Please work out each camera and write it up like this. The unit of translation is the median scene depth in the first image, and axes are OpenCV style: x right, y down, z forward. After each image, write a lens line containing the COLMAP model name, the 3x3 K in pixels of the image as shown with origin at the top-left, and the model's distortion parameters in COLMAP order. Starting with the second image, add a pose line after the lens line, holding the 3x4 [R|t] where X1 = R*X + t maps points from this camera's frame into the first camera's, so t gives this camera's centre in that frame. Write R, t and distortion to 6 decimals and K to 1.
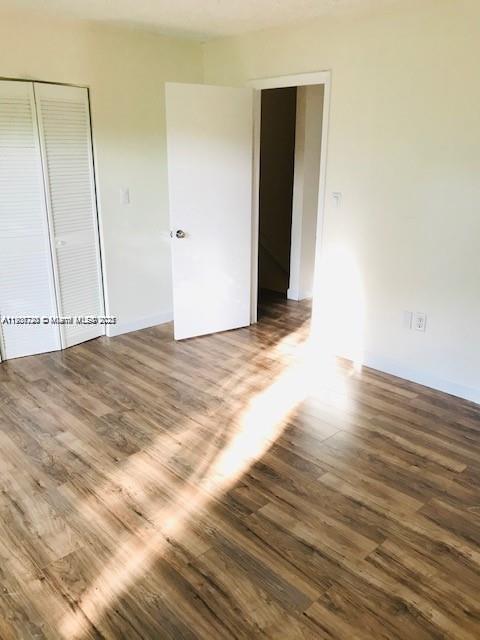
lens RADIAL K [[534.9, 0, 241.6], [0, 534.9, 322.3], [0, 0, 1]] dist [0.033023, -0.015638]
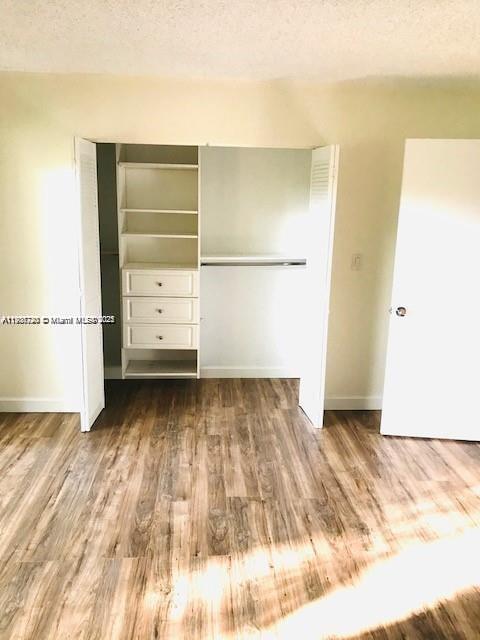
lens RADIAL K [[534.9, 0, 234.8], [0, 534.9, 315.4], [0, 0, 1]] dist [0.033023, -0.015638]
pose [[0.765455, 0.149392, -0.625908, 0.257143], [-0.212465, 0.976804, -0.026691, -0.098993], [0.607403, 0.153414, 0.779440, 0.231644]]
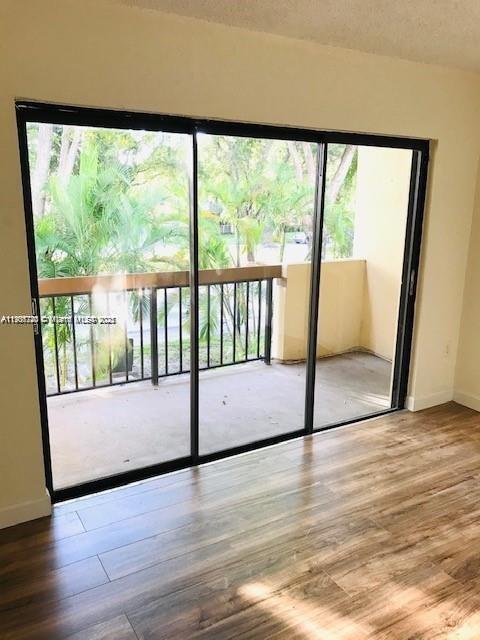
lens RADIAL K [[534.9, 0, 242.7], [0, 534.9, 319.7], [0, 0, 1]] dist [0.033023, -0.015638]
pose [[-0.224284, 0.215482, -0.950402, 0.380932], [-0.313823, 0.907327, 0.279774, -0.171464], [0.922611, 0.361007, -0.135876, 0.496041]]
